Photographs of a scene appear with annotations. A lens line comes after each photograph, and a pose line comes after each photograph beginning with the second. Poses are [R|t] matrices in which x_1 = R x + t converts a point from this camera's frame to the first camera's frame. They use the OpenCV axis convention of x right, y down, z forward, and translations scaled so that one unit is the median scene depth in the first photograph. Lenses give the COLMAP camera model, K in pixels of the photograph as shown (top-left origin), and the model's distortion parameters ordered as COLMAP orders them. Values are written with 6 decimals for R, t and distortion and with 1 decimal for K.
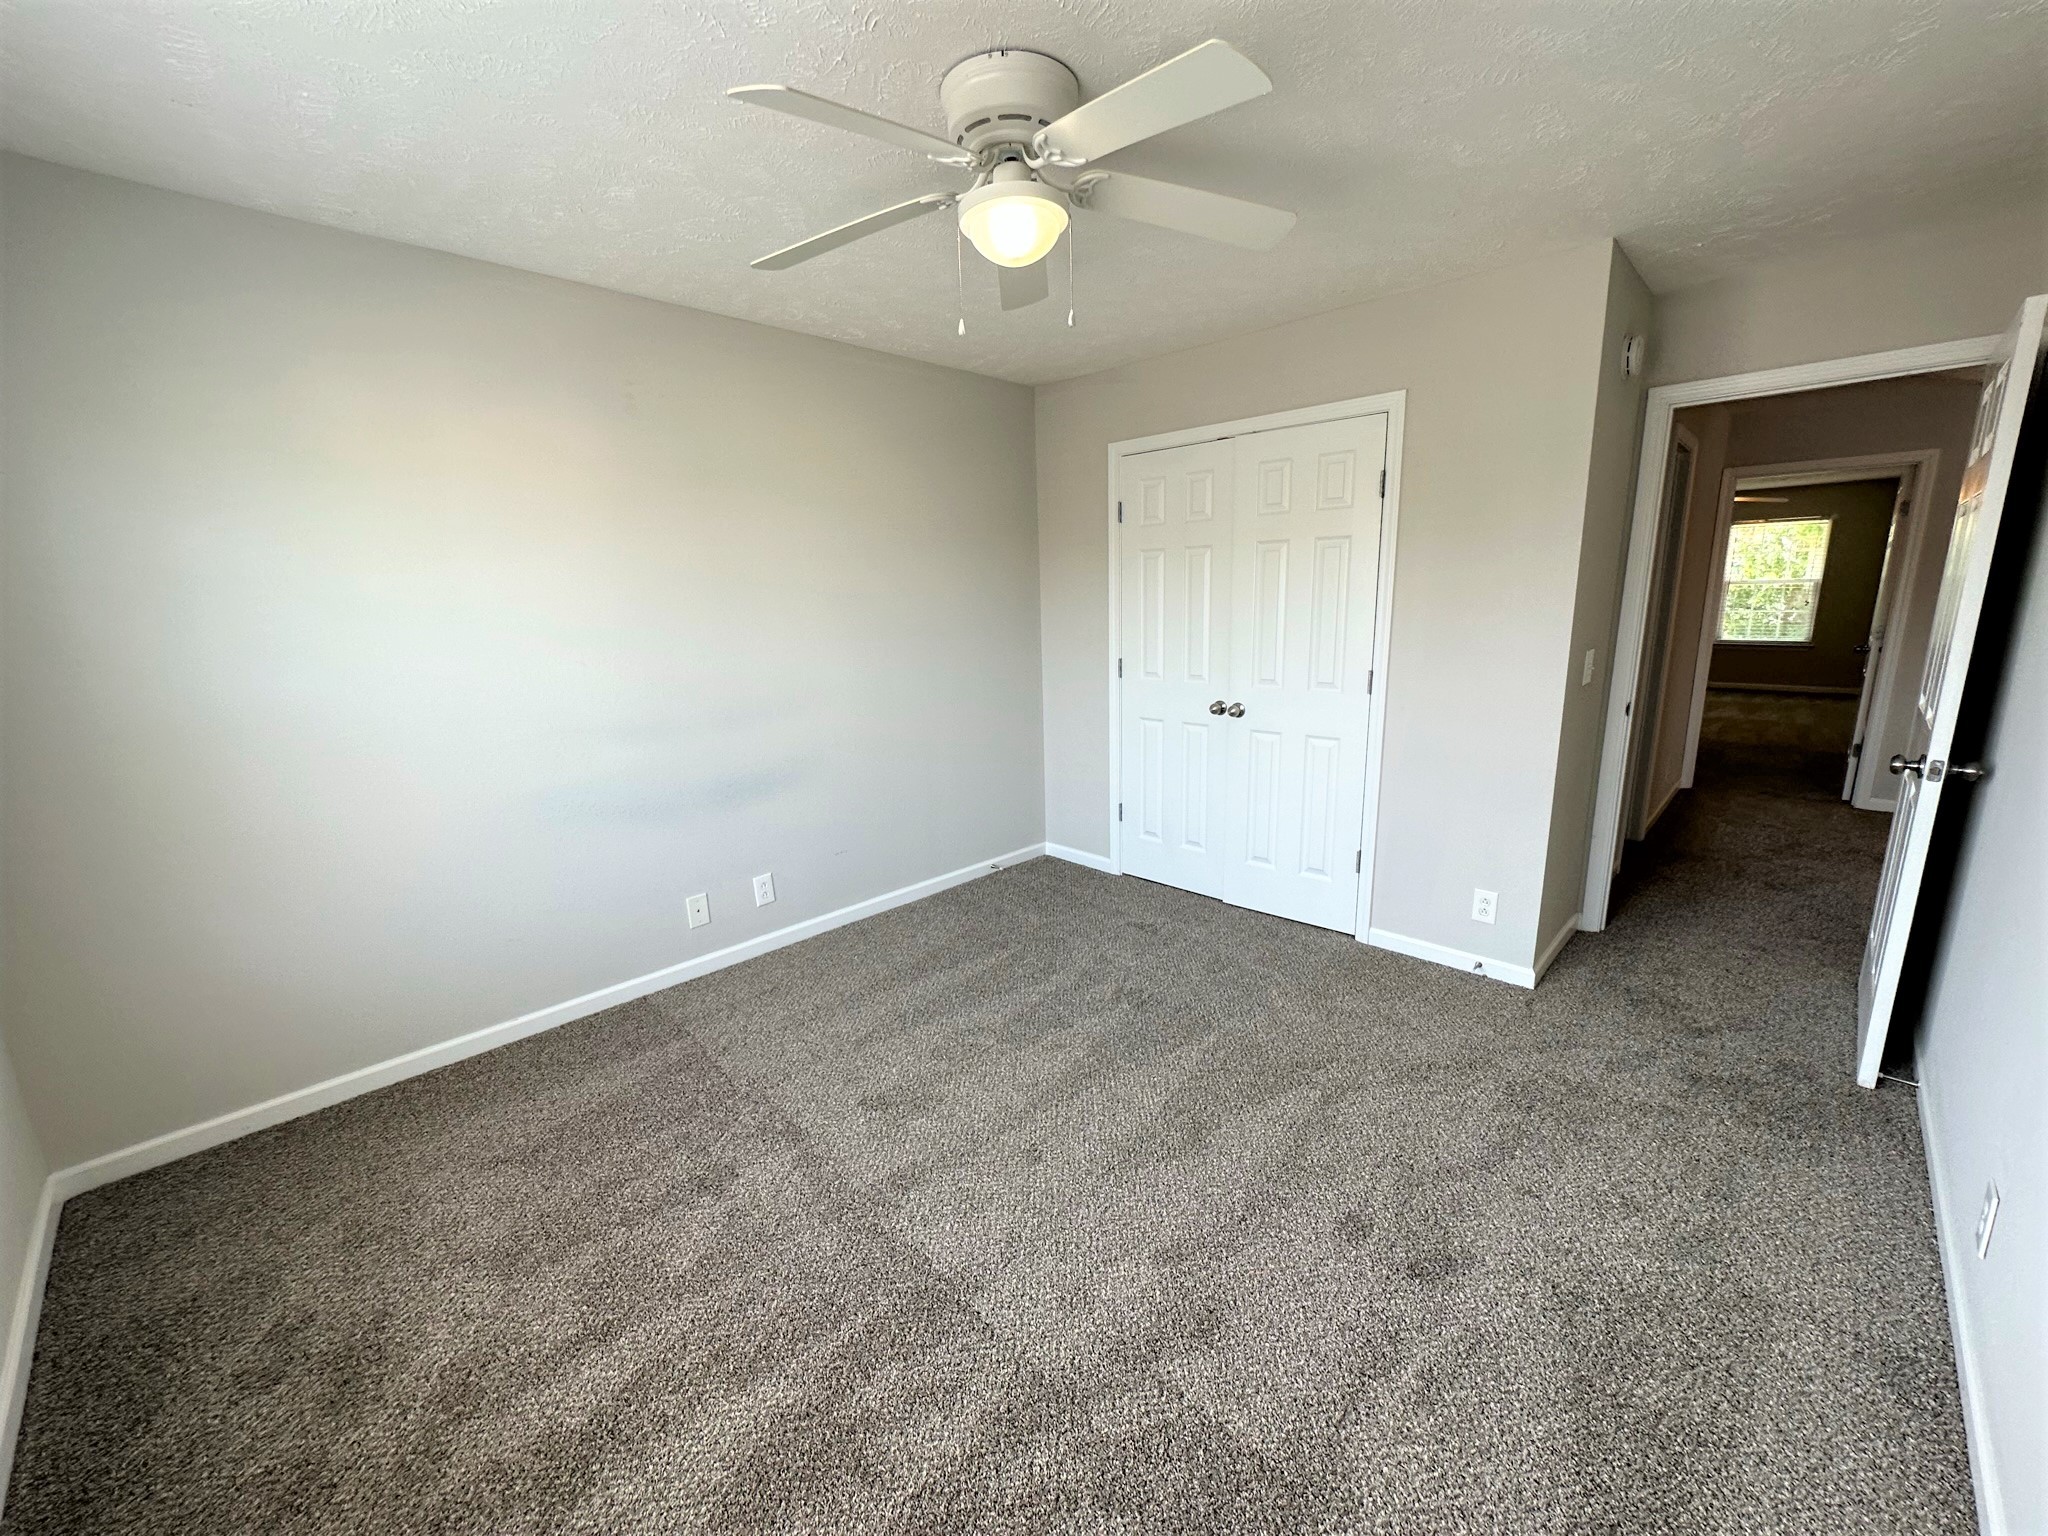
lens RADIAL K [[816.5, 0, 1024.2], [0, 816.5, 771.2], [0, 0, 1]] dist [-0.003171, 0.000937]
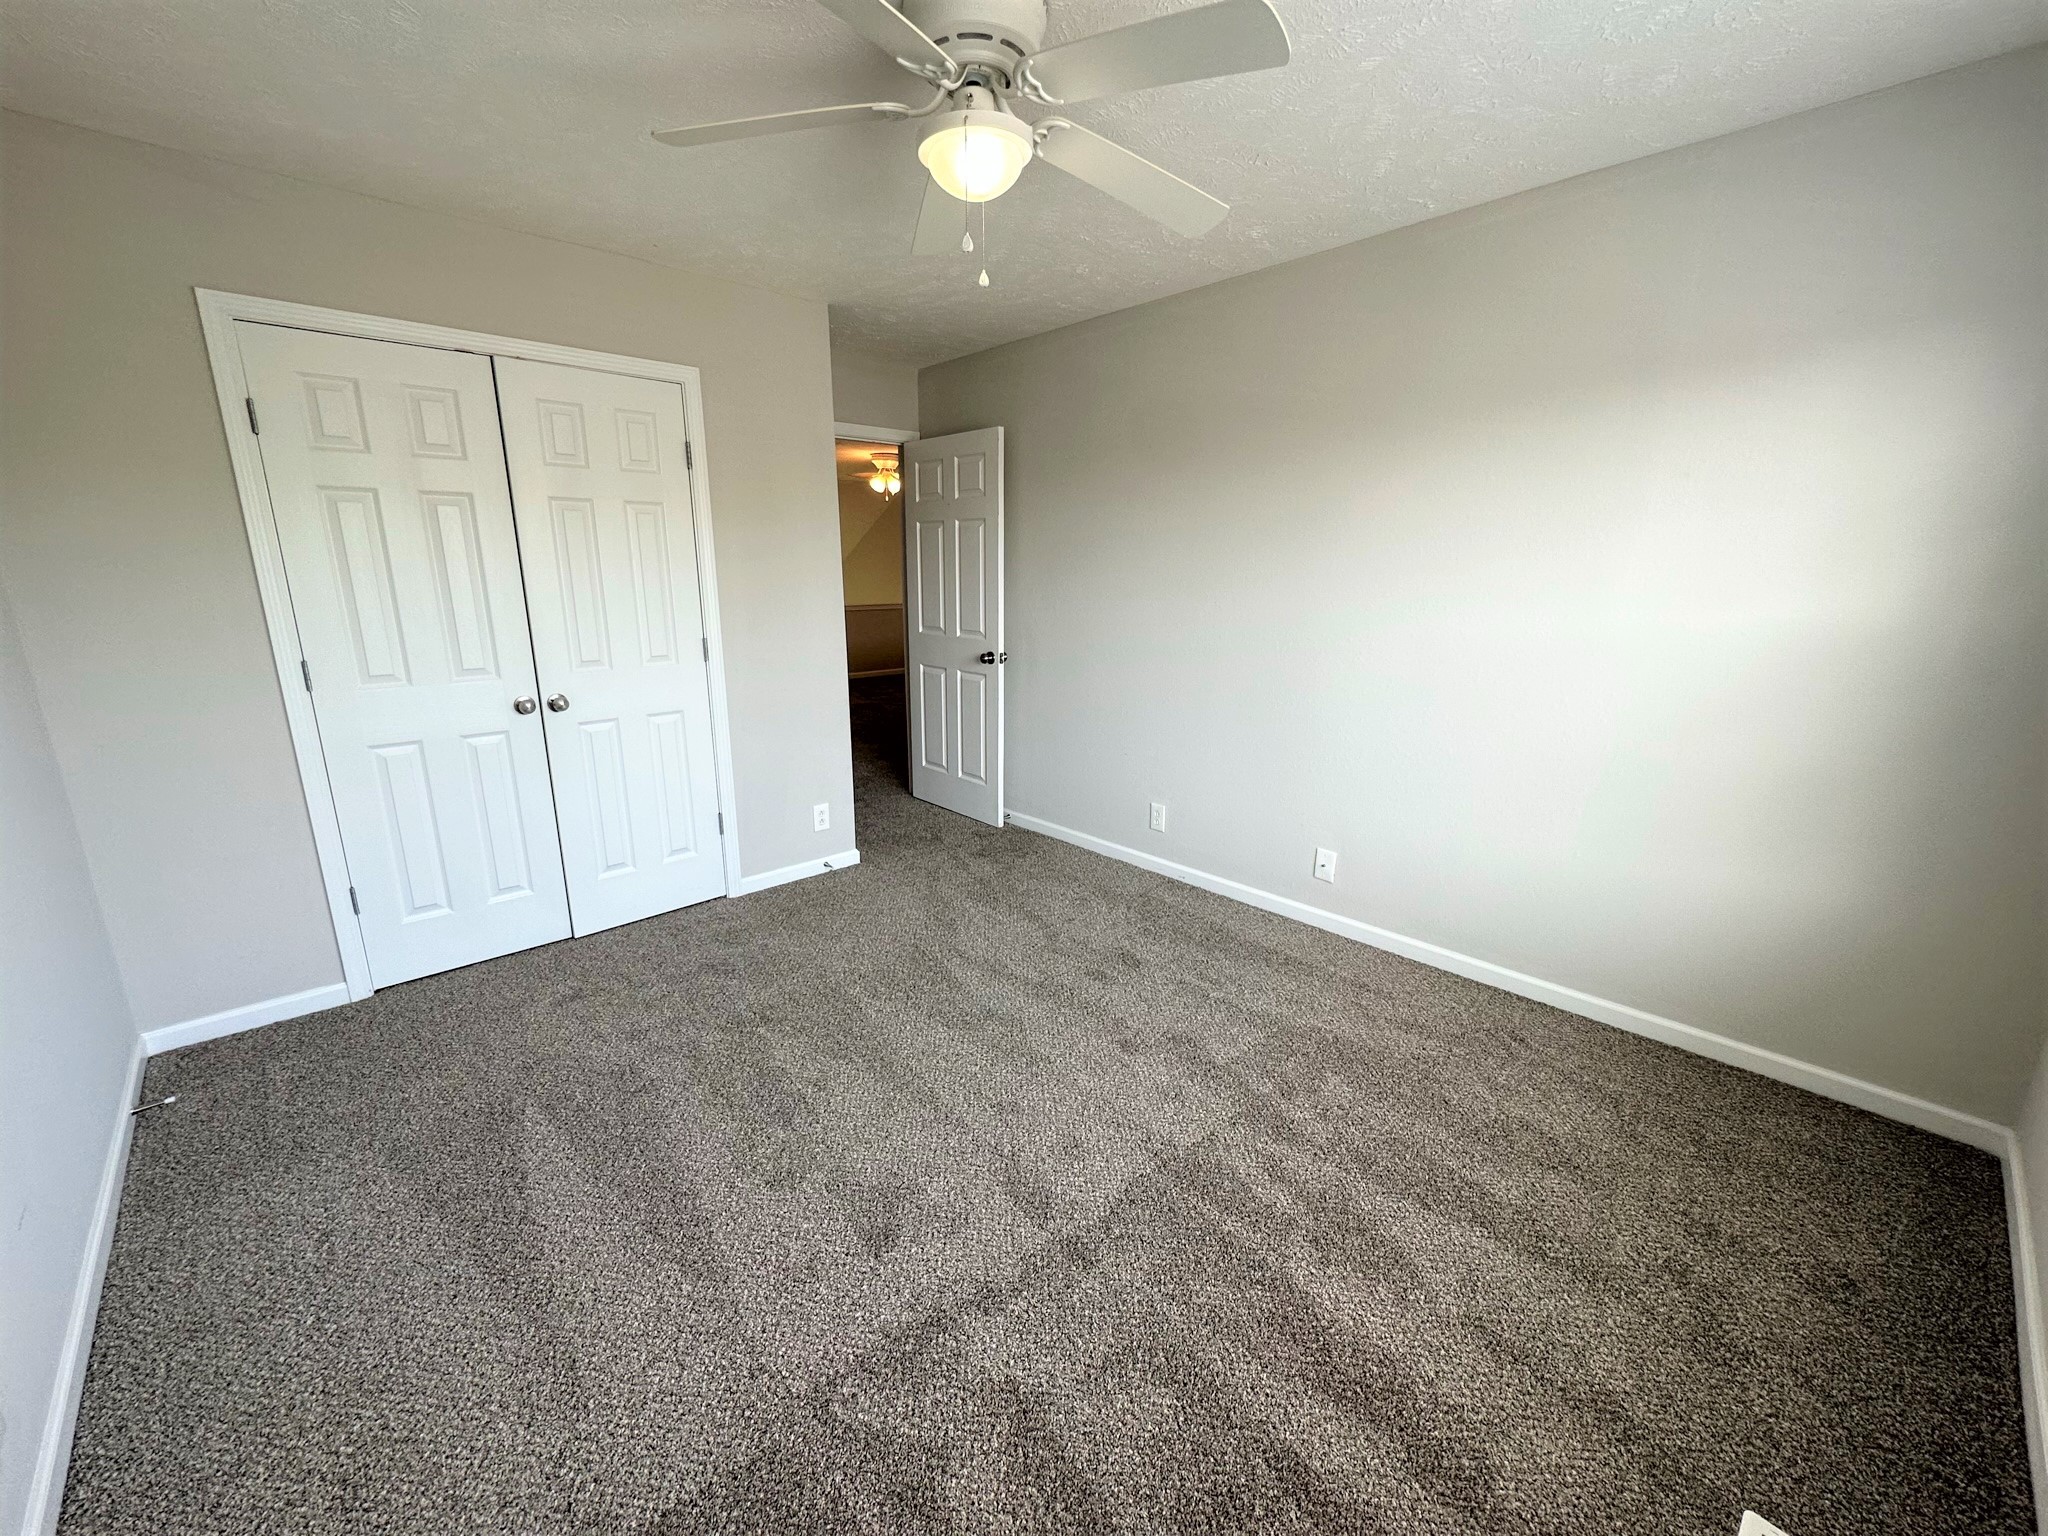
lens RADIAL K [[816.5, 0, 1024.2], [0, 816.5, 771.2], [0, 0, 1]] dist [-0.003171, 0.000937]
pose [[0.053584, -0.220294, 0.973961, -0.638515], [0.209176, 0.956198, 0.204768, -0.095596], [-0.976409, 0.192757, 0.097317, 0.575535]]
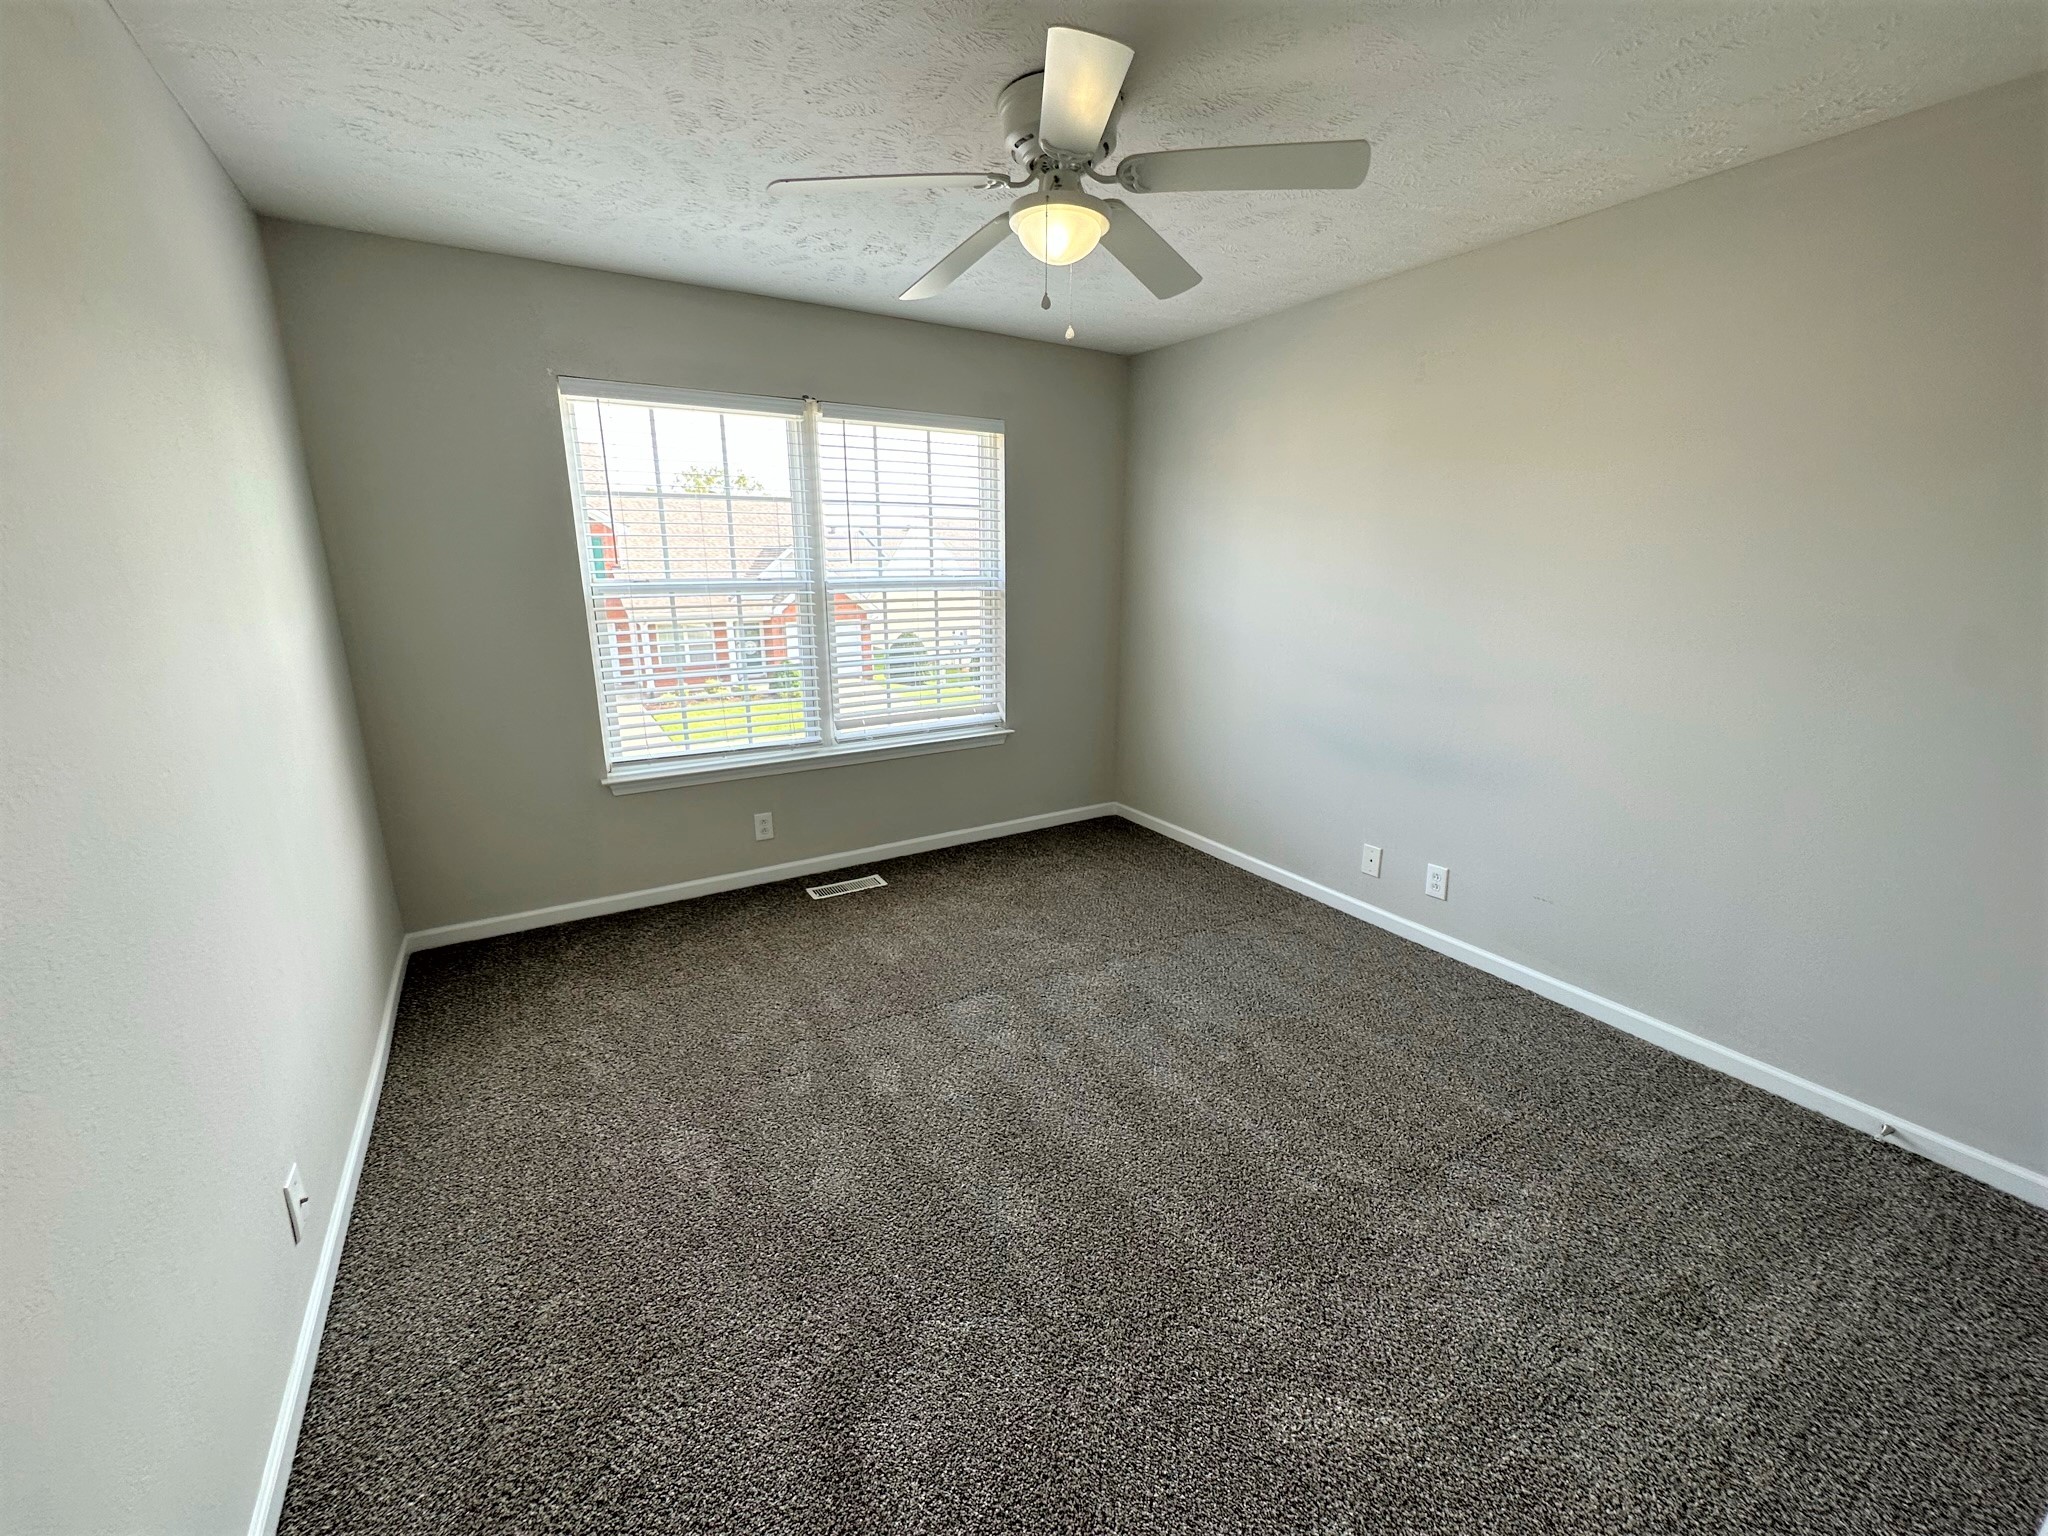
lens RADIAL K [[816.5, 0, 1024.2], [0, 816.5, 771.2], [0, 0, 1]] dist [-0.003171, 0.000937]
pose [[-0.241348, 0.260981, -0.934687, 0.697961], [-0.215706, 0.924638, 0.313873, -0.177678], [0.946162, 0.277370, -0.166864, 0.767035]]
